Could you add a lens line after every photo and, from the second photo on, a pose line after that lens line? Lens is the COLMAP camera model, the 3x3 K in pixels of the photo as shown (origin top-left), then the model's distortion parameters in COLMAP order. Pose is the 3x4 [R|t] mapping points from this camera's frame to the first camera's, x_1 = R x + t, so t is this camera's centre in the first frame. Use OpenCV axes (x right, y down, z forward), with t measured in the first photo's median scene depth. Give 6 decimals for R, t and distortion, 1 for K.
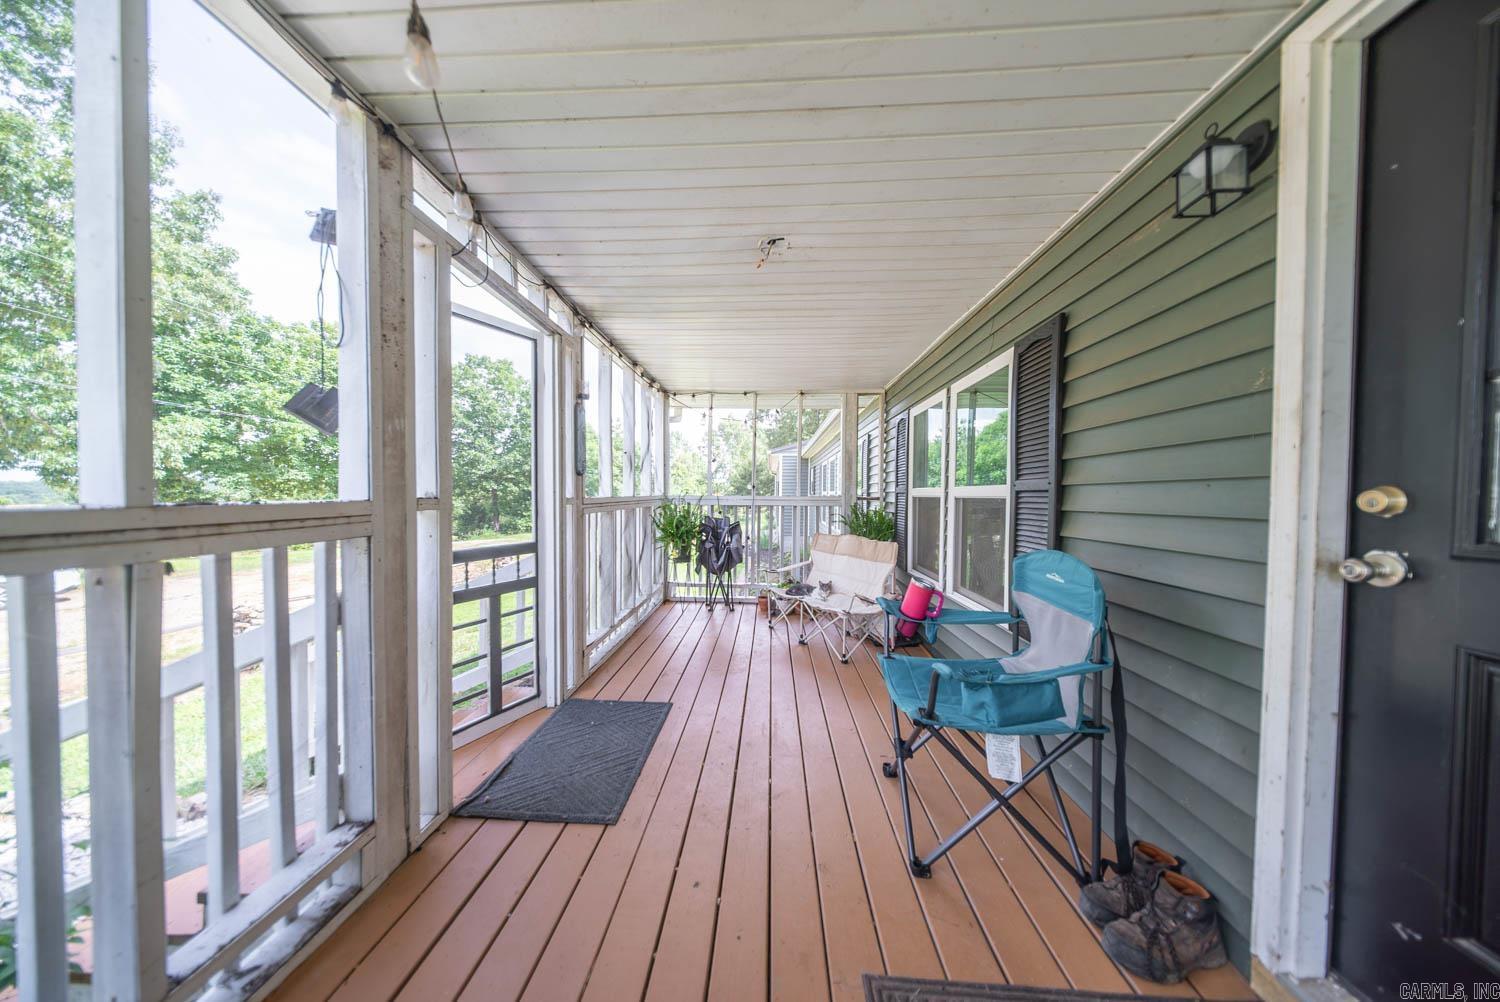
lens RADIAL K [[458.1, 0, 744.7], [0, 458.1, 505.8], [0, 0, 1]] dist [0.000125, 0.000005]
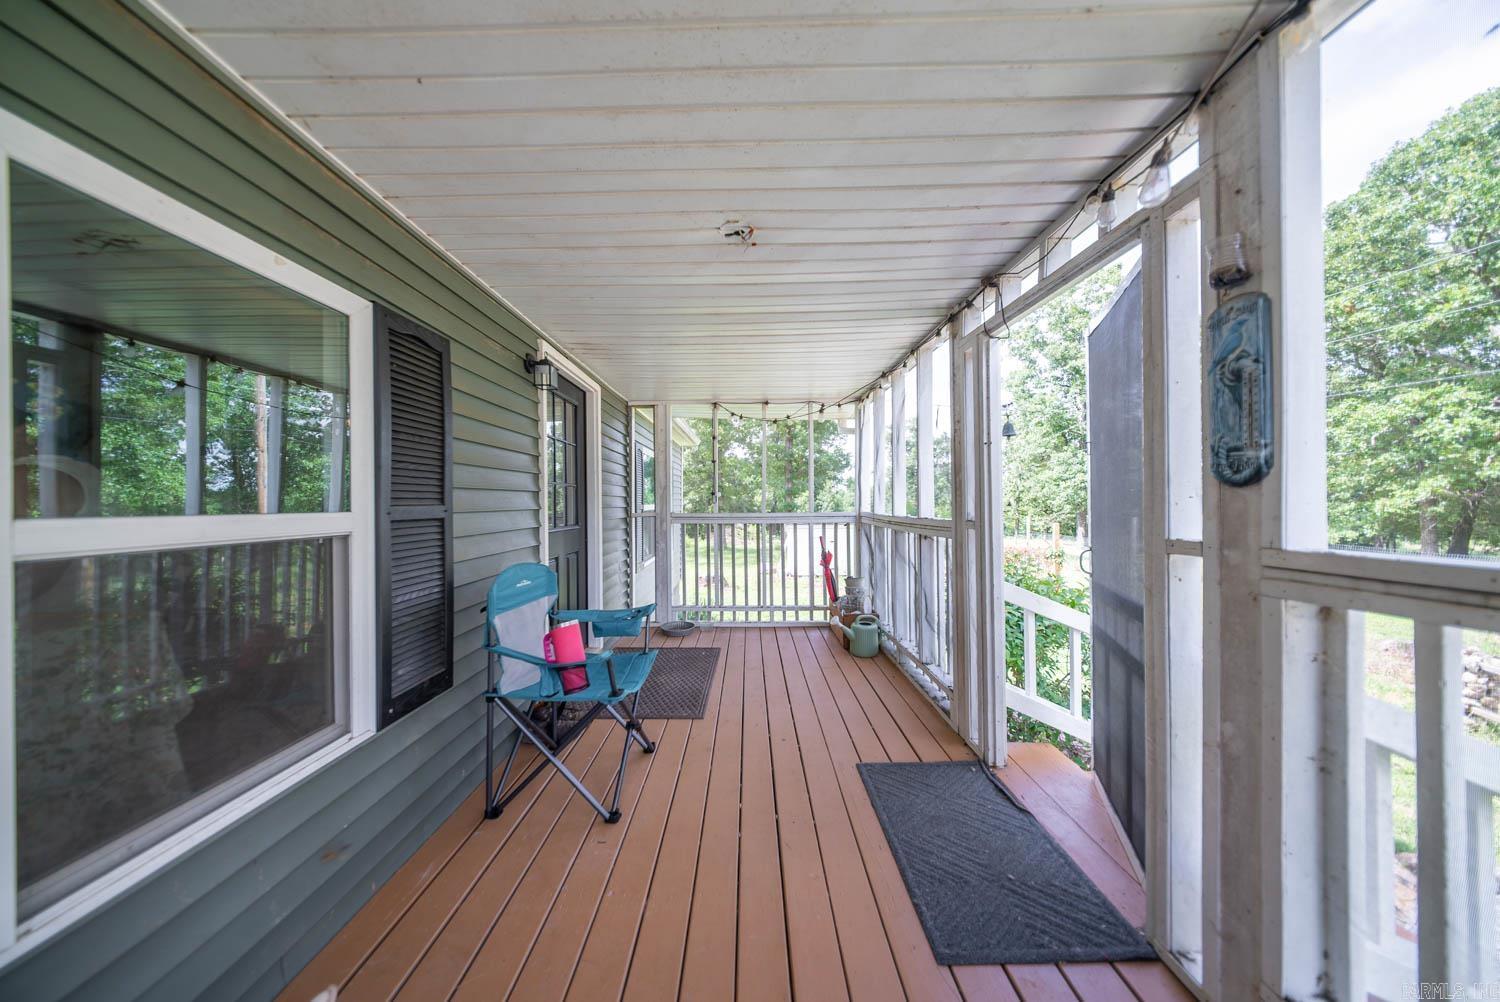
lens RADIAL K [[458.1, 0, 744.7], [0, 458.1, 505.8], [0, 0, 1]] dist [0.000125, 0.000005]
pose [[-0.998436, 0.000704, -0.055901, 0.096117], [-0.000616, 0.999721, 0.023595, -0.078378], [0.055902, 0.023593, -0.998157, 1.908190]]
